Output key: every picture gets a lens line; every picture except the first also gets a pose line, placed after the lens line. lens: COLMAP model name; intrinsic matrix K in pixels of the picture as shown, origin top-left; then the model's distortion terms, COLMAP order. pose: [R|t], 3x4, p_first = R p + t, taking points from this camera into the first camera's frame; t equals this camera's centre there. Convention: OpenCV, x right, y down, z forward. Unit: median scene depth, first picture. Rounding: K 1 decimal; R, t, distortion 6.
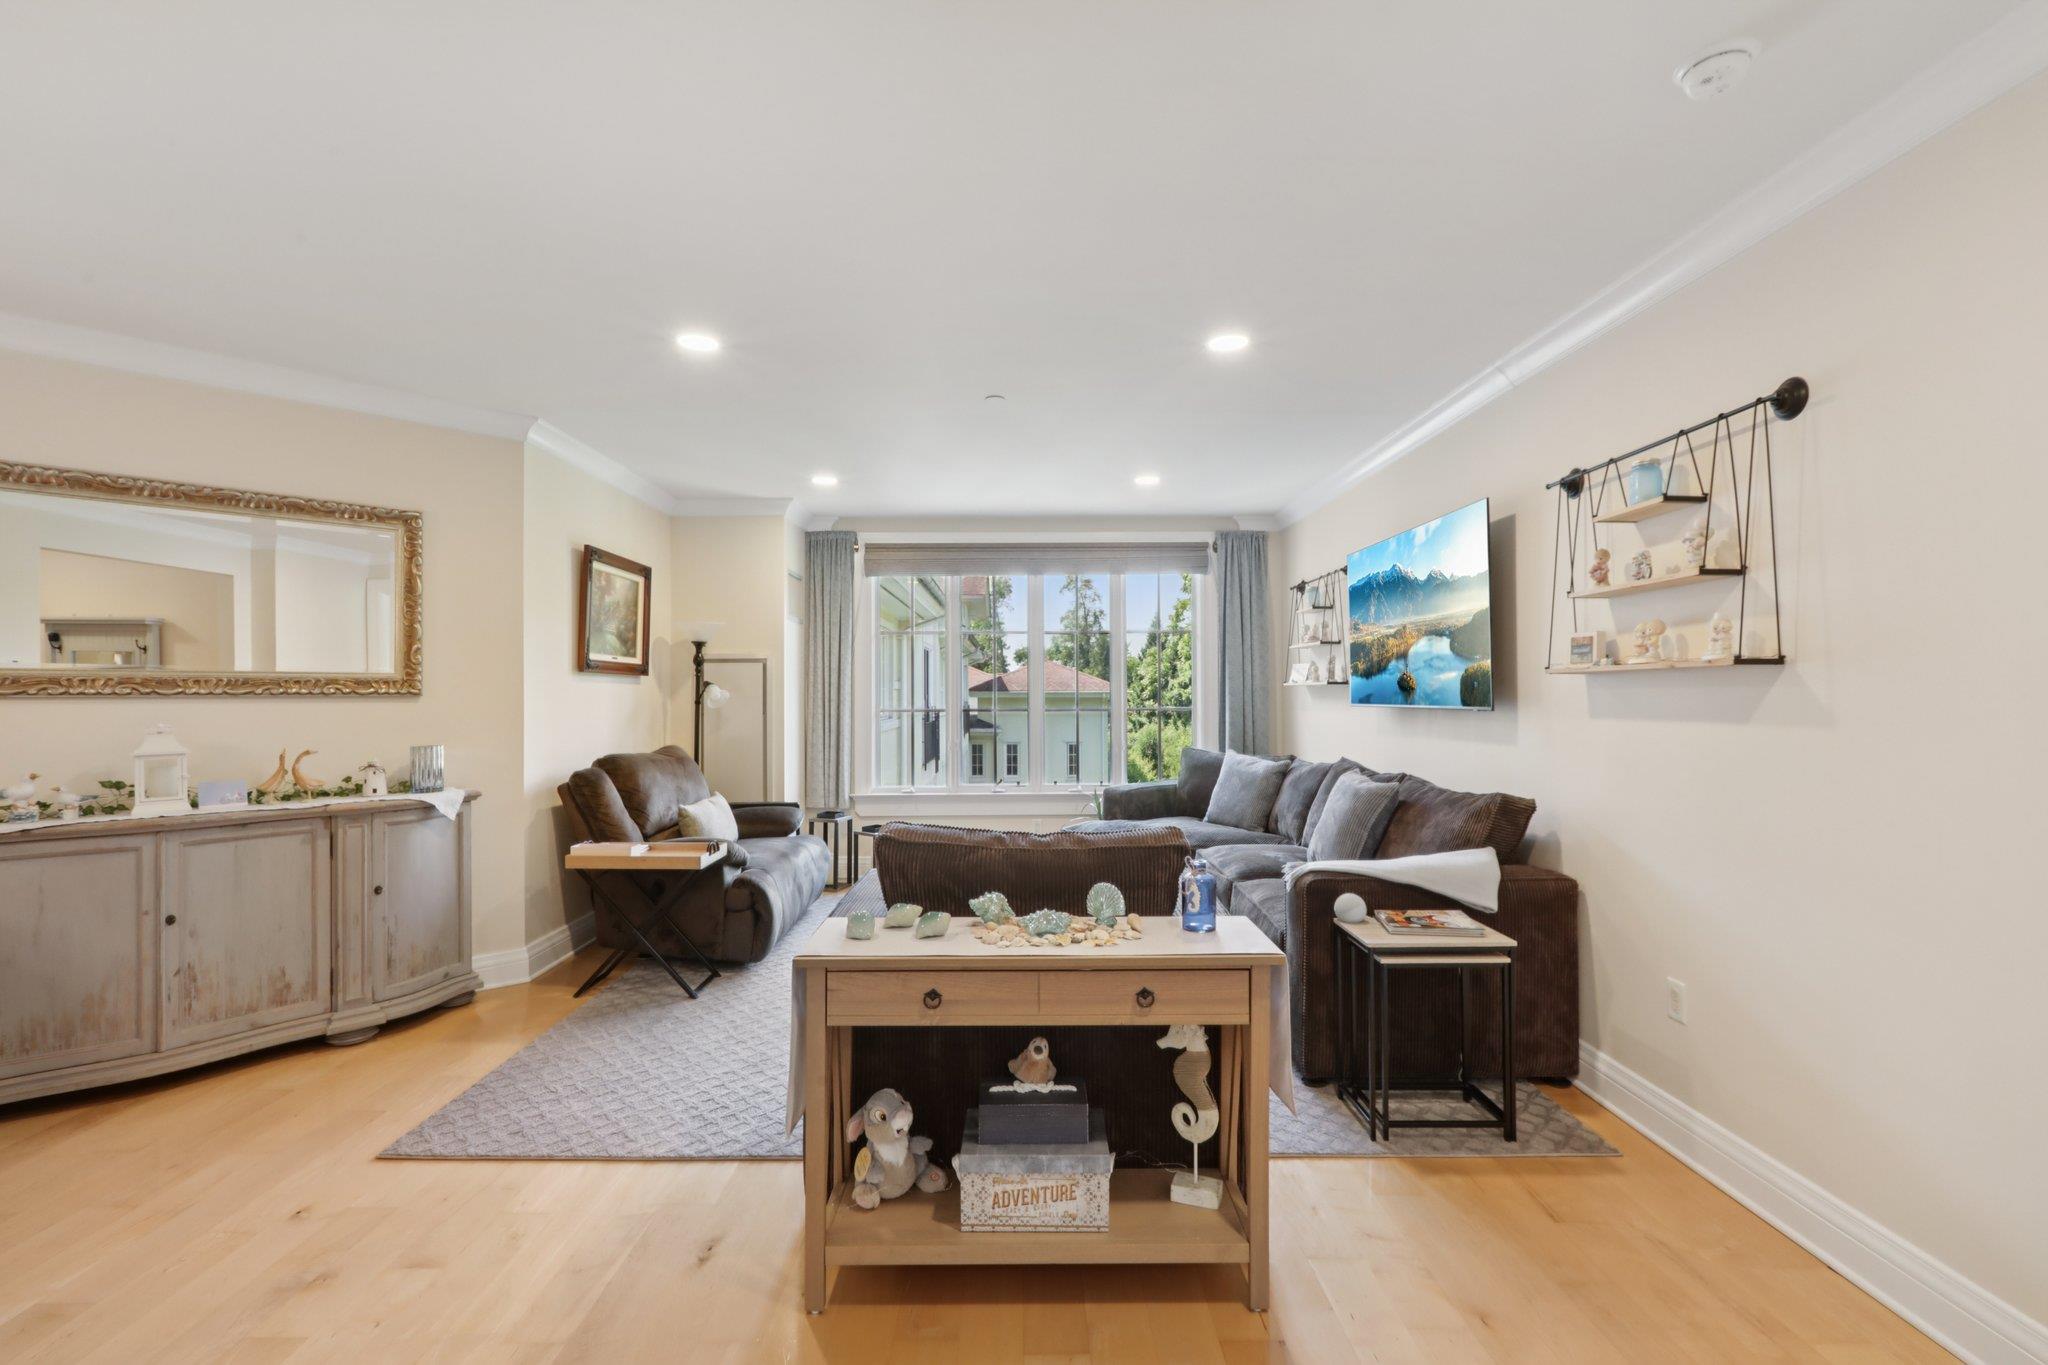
lens RADIAL K [[903.1, 0, 1025.4], [0, 903.1, 687.6], [0, 0, 1]] dist [0.002700, 0.001091]
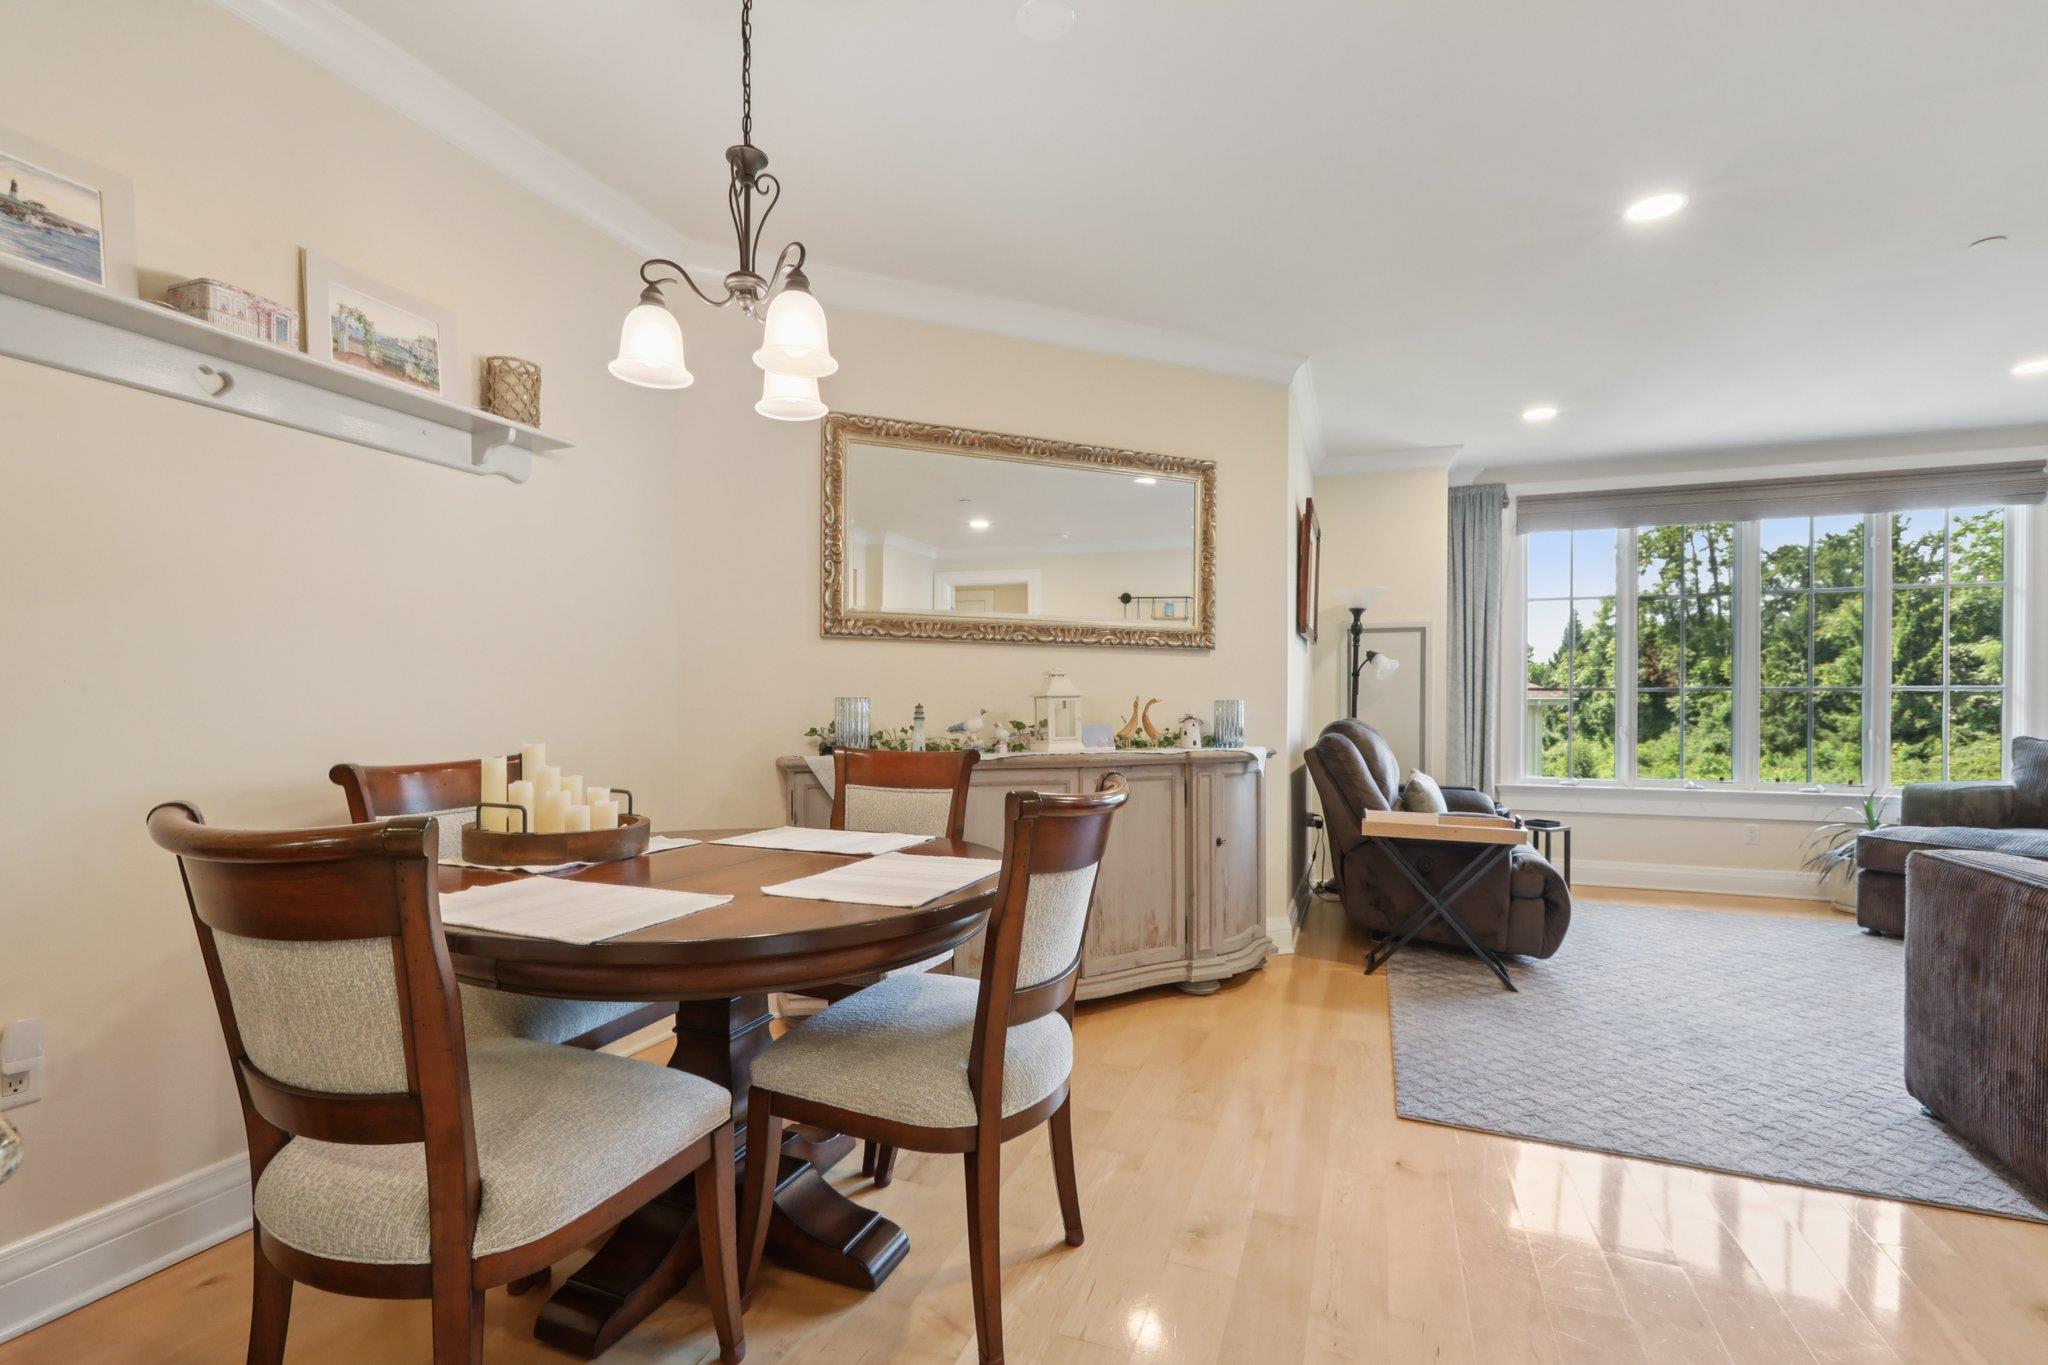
lens RADIAL K [[927.3, 0, 1019.1], [0, 927.3, 711.6], [0, 0, 1]] dist [0.000380, 0.000781]
pose [[0.929348, 0.010023, -0.369070, -0.503029], [-0.004602, 0.999868, 0.015567, 0.062367], [0.369177, -0.012768, 0.929271, -0.014046]]
